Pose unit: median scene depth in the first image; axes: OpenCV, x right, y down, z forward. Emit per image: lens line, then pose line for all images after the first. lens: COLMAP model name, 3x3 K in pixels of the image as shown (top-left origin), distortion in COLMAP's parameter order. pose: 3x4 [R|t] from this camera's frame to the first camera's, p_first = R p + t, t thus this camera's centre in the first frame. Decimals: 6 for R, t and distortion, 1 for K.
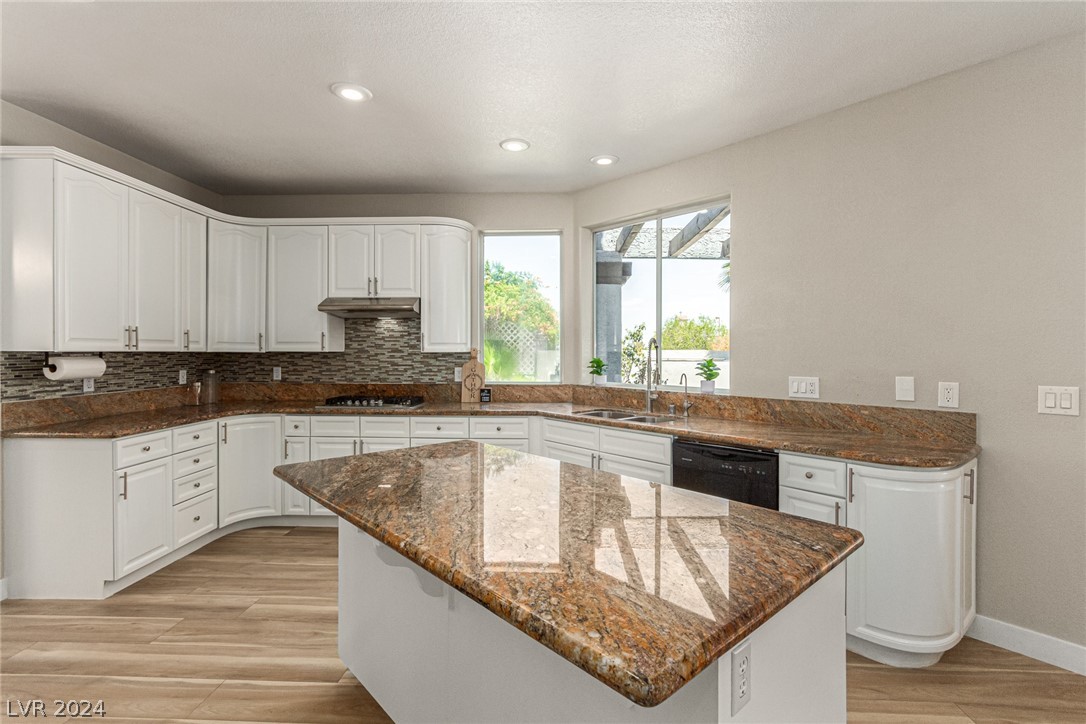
lens RADIAL K [[511.7, 0, 537.2], [0, 511.7, 358.0], [0, 0, 1]] dist [0.010498, -0.002469]
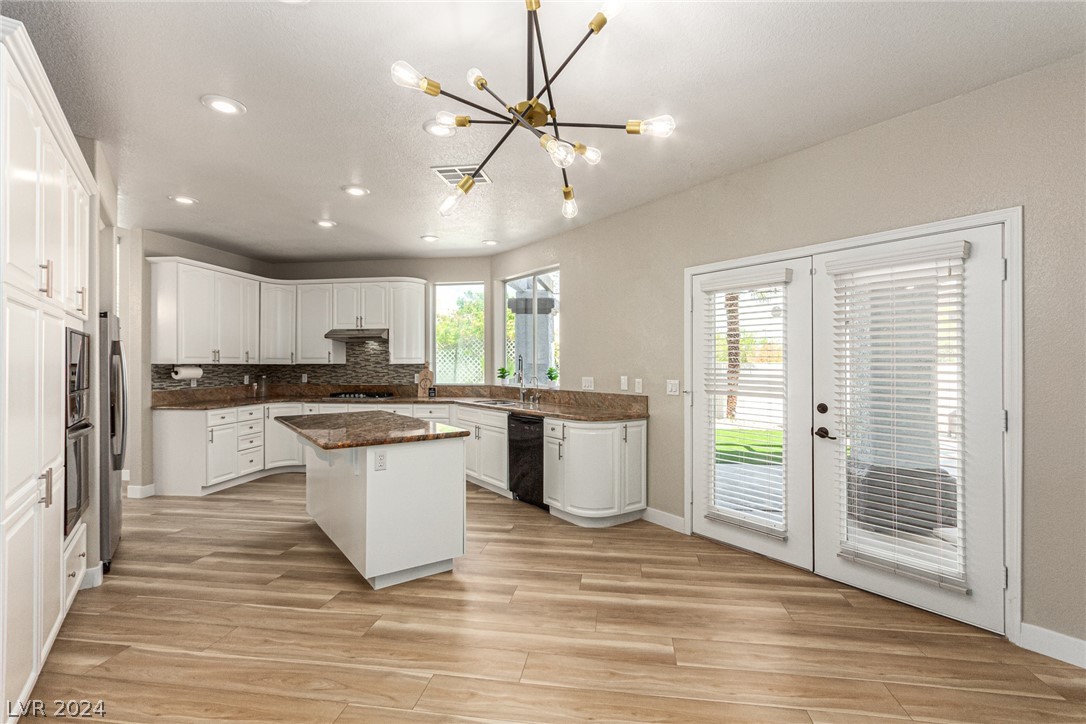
lens RADIAL K [[511.7, 0, 546.6], [0, 511.7, 367.1], [0, 0, 1]] dist [0.010498, -0.002469]
pose [[0.994077, -0.003341, -0.108627, 0.427556], [0.002632, 0.999974, -0.006676, 0.010587], [0.108646, 0.006351, 0.994060, -0.506556]]
